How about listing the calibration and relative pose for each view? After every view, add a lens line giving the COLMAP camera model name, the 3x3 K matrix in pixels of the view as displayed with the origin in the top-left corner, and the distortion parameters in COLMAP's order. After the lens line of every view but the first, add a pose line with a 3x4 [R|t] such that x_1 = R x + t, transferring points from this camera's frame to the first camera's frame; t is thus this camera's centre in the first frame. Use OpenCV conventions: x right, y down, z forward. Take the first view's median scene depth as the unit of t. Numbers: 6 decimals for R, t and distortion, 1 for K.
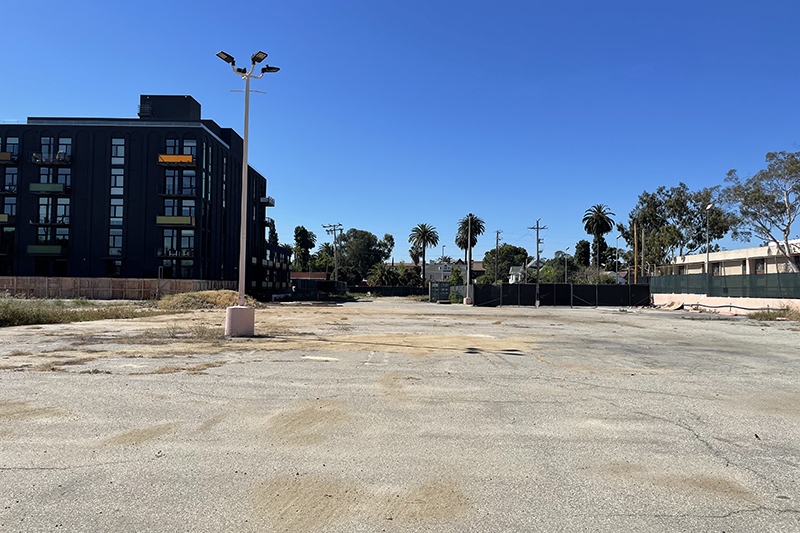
lens RADIAL K [[607.8, 0, 398.7], [0, 607.8, 260.2], [0, 0, 1]] dist [0.099303, -0.155254]
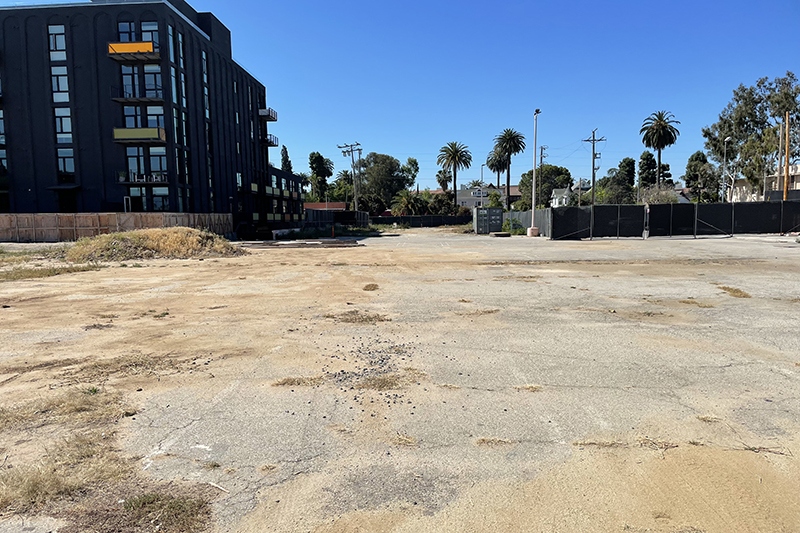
lens RADIAL K [[610.3, 0, 399.5], [0, 610.3, 271.2], [0, 0, 1]] dist [0.108293, -0.156299]
pose [[0.999018, -0.025030, -0.036563, -0.015246], [0.029655, 0.990809, 0.131977, 0.007330], [0.032923, -0.132931, 0.990578, 0.164596]]
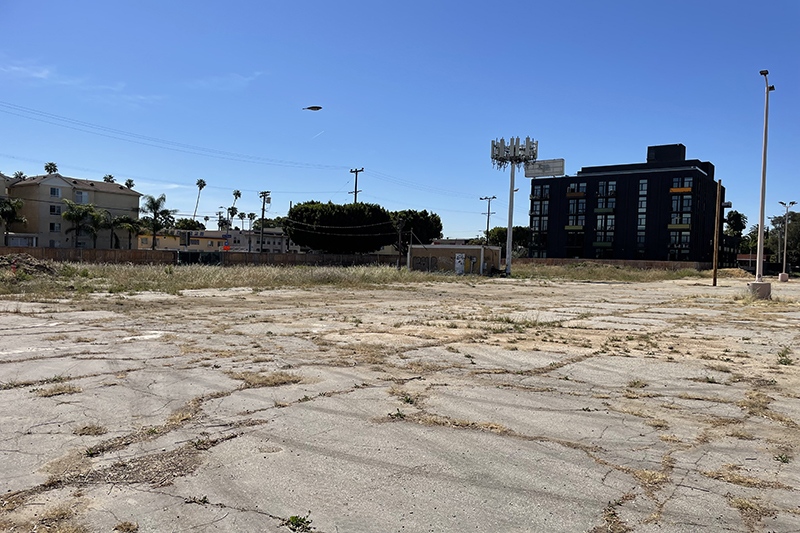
lens RADIAL K [[609.1, 0, 405.7], [0, 609.1, 272.1], [0, 0, 1]] dist [0.105313, -0.149927]
pose [[0.816632, 0.022903, -0.576705, 0.003293], [0.009960, 0.998504, 0.053758, -0.026704], [0.577073, -0.049645, 0.815182, -0.568794]]
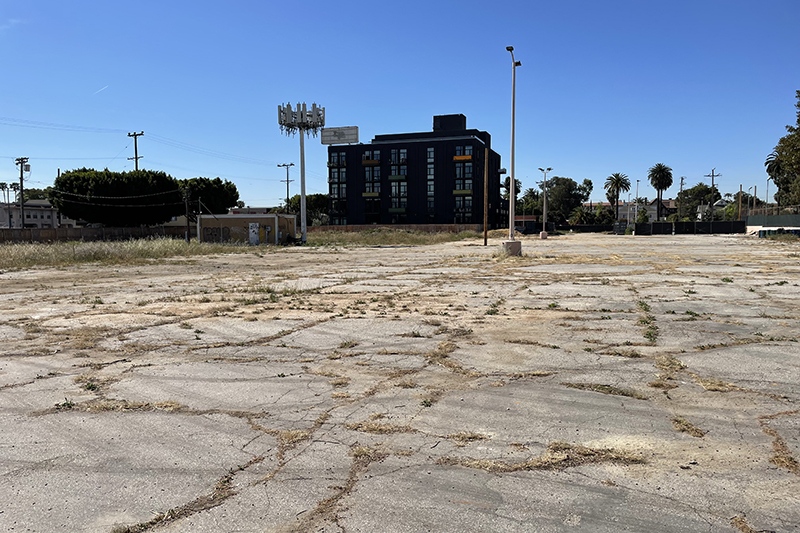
lens RADIAL K [[609.0, 0, 389.9], [0, 609.0, 275.6], [0, 0, 1]] dist [0.108635, -0.150323]
pose [[0.946656, 0.005977, -0.322192, 0.014188], [0.033730, 0.992498, 0.117517, -0.026689], [0.320477, -0.122116, 0.939352, -0.562767]]
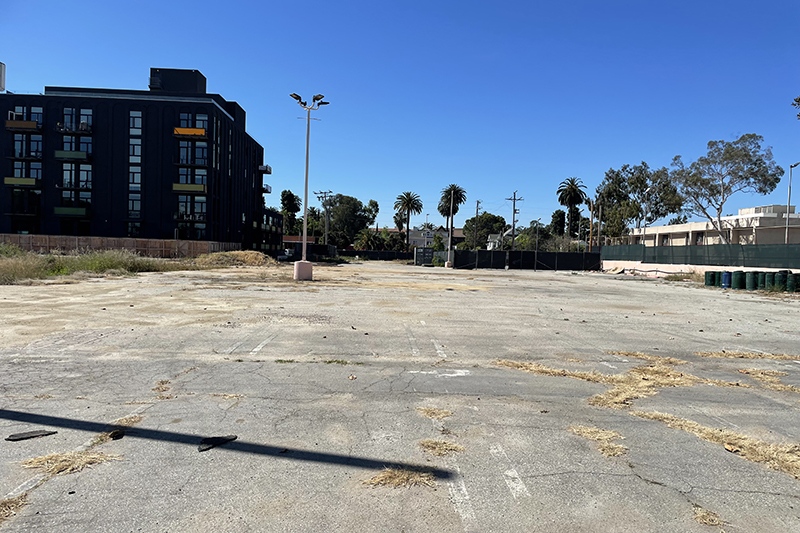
lens RADIAL K [[609.1, 0, 405.7], [0, 609.1, 272.1], [0, 0, 1]] dist [0.105313, -0.149927]
pose [[0.998890, 0.017058, 0.043910, -0.012501], [-0.020387, 0.996859, 0.076528, -0.003746], [-0.042466, -0.077339, 0.996100, -0.099826]]
